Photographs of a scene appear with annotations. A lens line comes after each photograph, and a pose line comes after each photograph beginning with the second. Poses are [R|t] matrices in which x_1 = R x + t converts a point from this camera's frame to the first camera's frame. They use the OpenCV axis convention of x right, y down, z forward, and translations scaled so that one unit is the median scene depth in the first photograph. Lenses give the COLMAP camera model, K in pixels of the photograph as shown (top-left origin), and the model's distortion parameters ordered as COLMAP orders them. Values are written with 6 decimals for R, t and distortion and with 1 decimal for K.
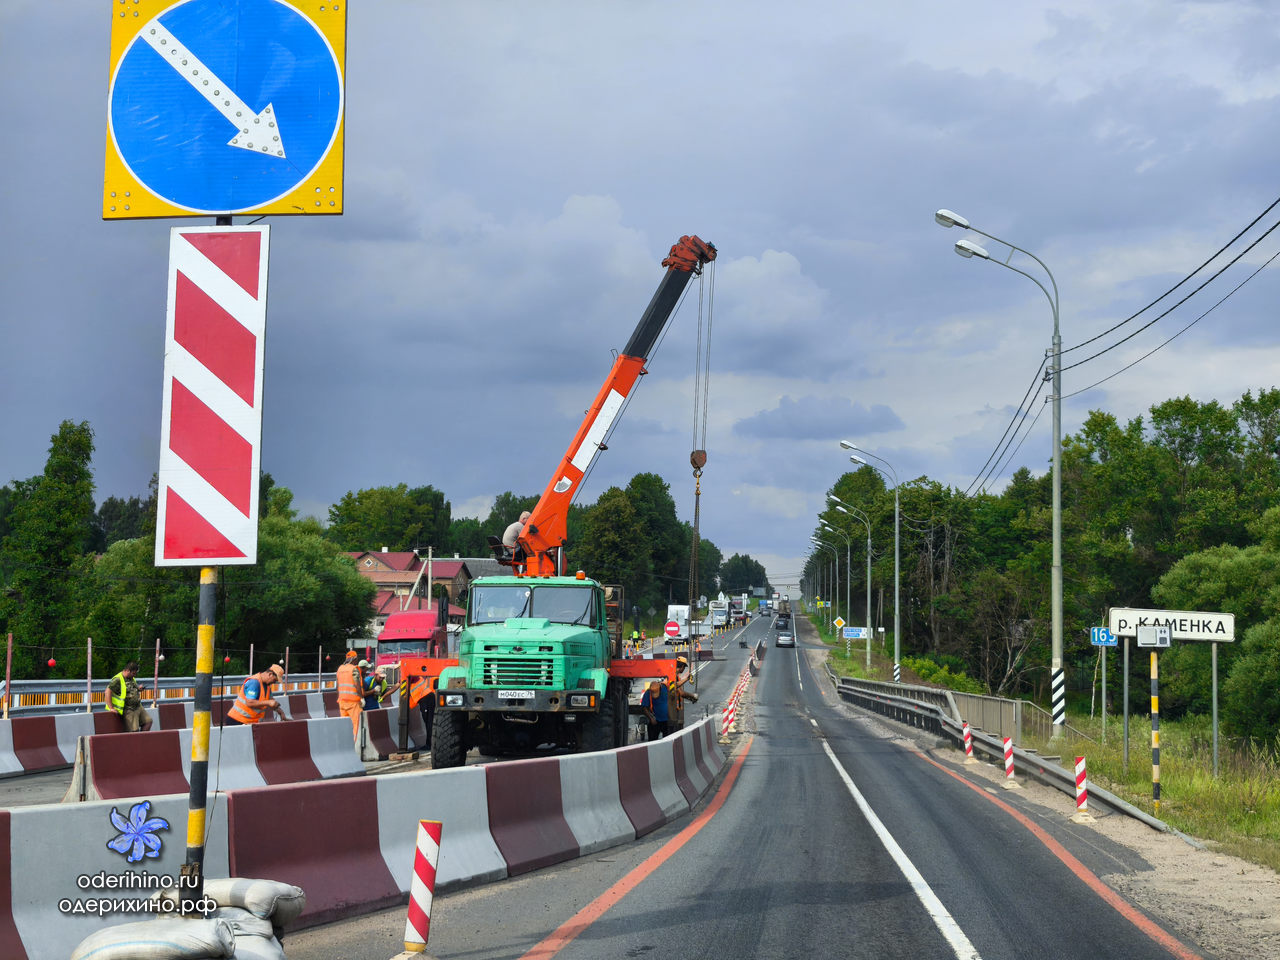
lens RADIAL K [[1717.3, 0, 663.2], [0, 1717.3, 505.1], [0, 0, 1]] dist [0.076317, -0.014077]
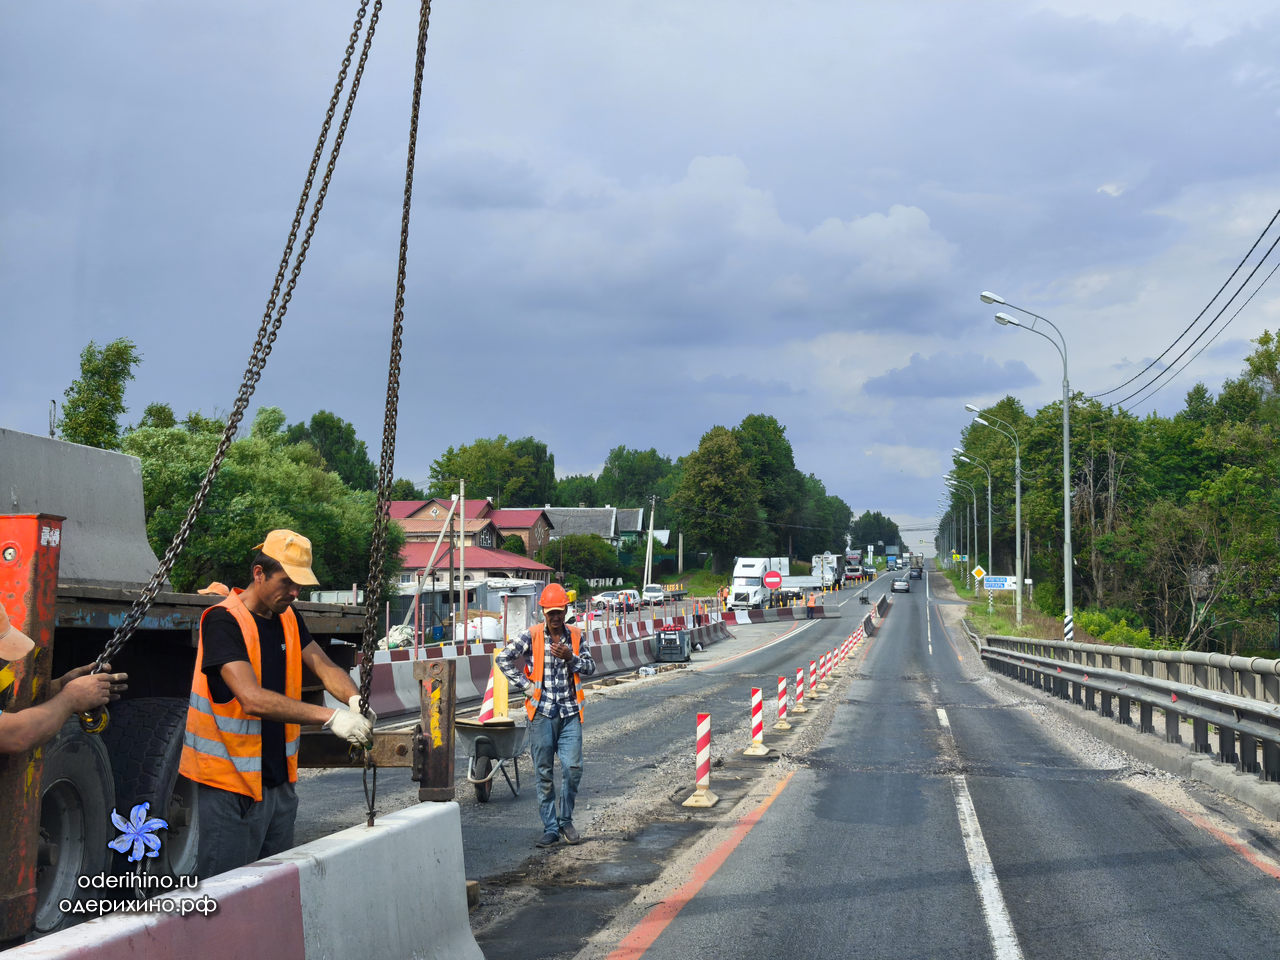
lens RADIAL K [[1726.0, 0, 640.0], [0, 1726.0, 480.0], [0, 0, 1]] dist [0.004067, 0.031015]
pose [[0.995838, -0.017801, -0.089391, 0.013919], [0.018431, 0.999811, 0.006229, 0.015096], [0.089263, -0.007851, 0.995977, 0.147011]]
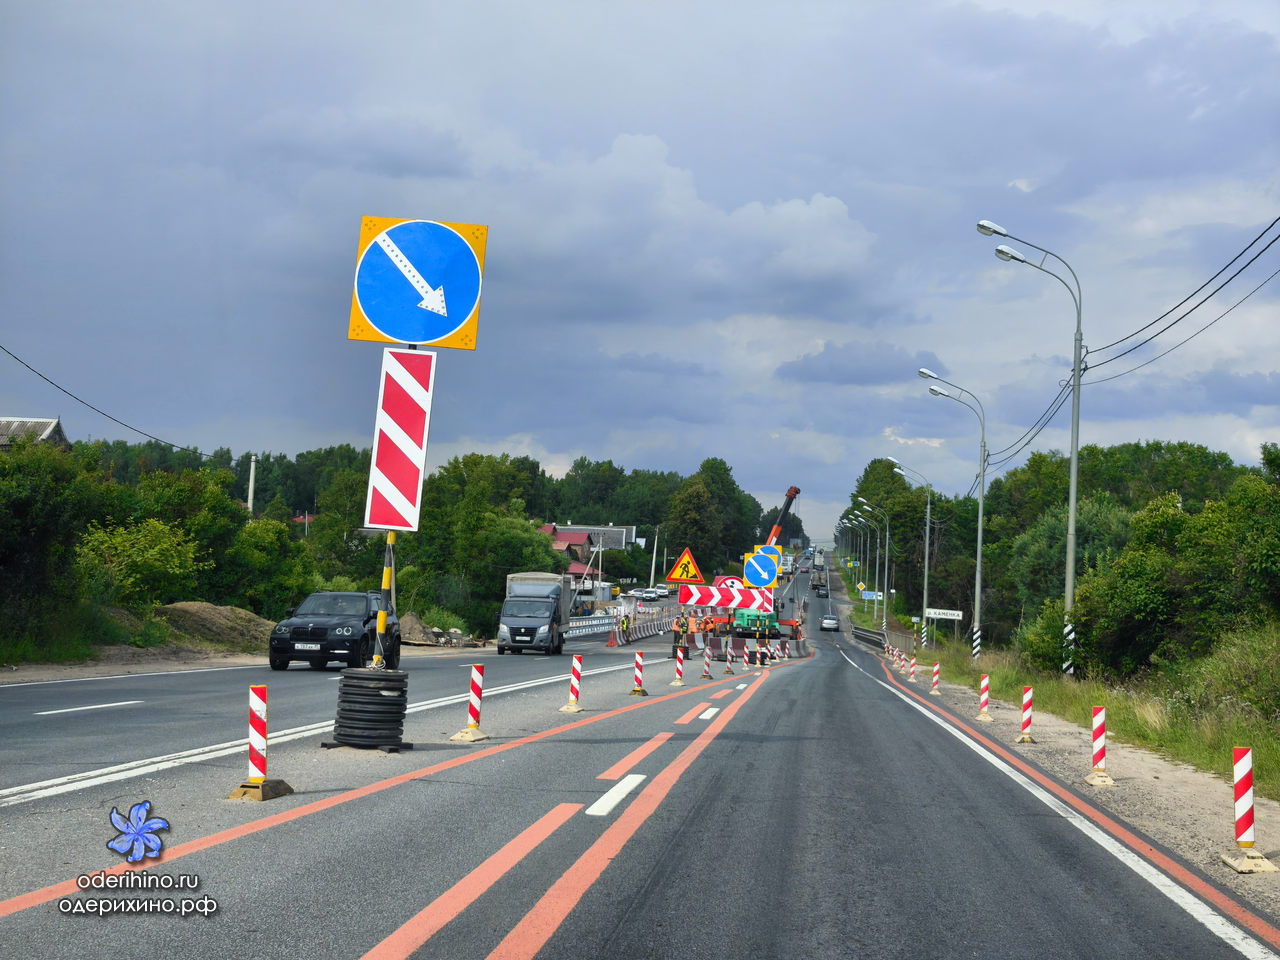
lens RADIAL K [[1726.5, 0, 640.0], [0, 1726.5, 480.0], [0, 0, 1]] dist [0.049697, -0.059108]
pose [[0.999114, 0.025879, -0.033183, -0.034769], [-0.025202, 0.999469, 0.020655, -0.044730], [0.033700, -0.019801, 0.999236, -0.431431]]
